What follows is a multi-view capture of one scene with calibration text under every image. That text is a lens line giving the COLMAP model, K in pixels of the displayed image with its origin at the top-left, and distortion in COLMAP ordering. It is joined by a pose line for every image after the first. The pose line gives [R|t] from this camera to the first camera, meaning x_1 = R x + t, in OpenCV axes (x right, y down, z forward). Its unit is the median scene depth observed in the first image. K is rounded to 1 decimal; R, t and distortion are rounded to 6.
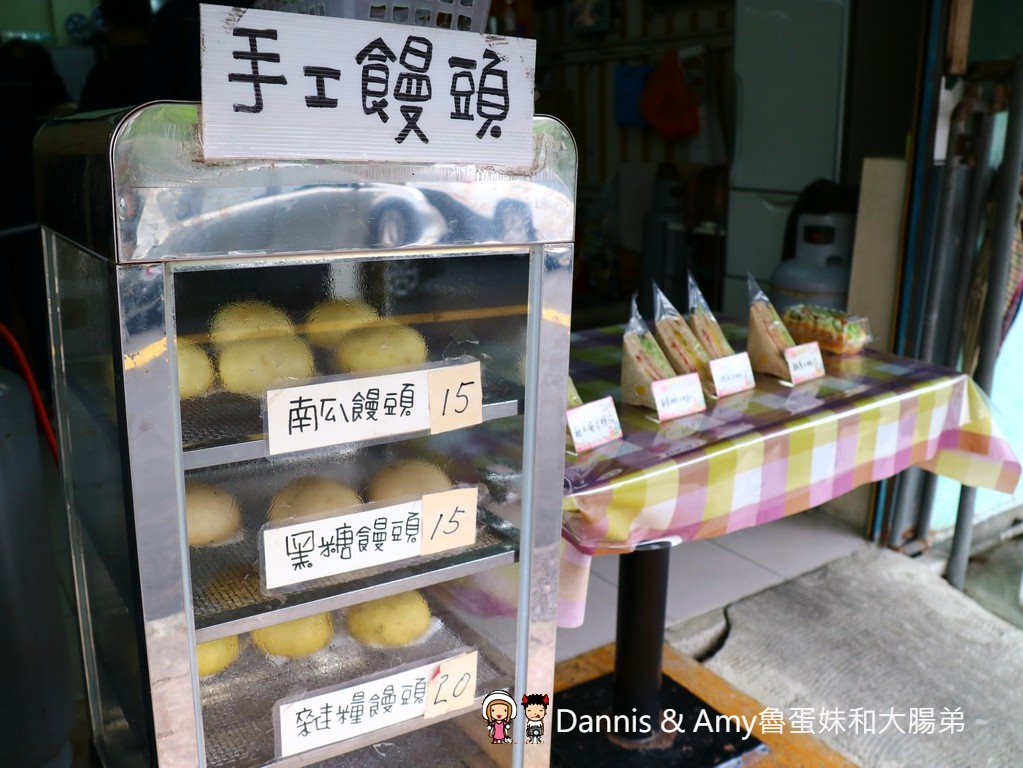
lens RADIAL K [[996.4, 0, 479.7], [0, 996.4, 382.5], [0, 0, 1]] dist [-0.125587, 0.120836]
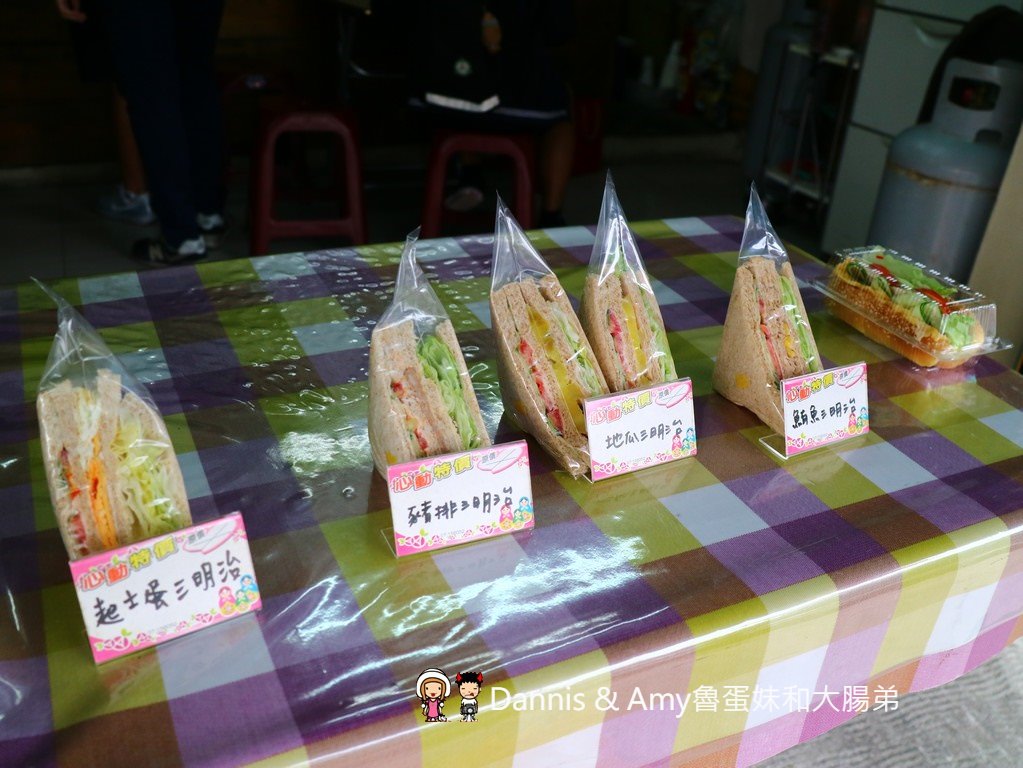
lens RADIAL K [[996.4, 0, 479.7], [0, 996.4, 382.5], [0, 0, 1]] dist [-0.125587, 0.120836]
pose [[0.983057, 0.148776, -0.107073, 0.195177], [-0.123375, 0.969063, 0.213765, -0.099632], [0.135564, -0.196933, 0.970999, 0.475000]]
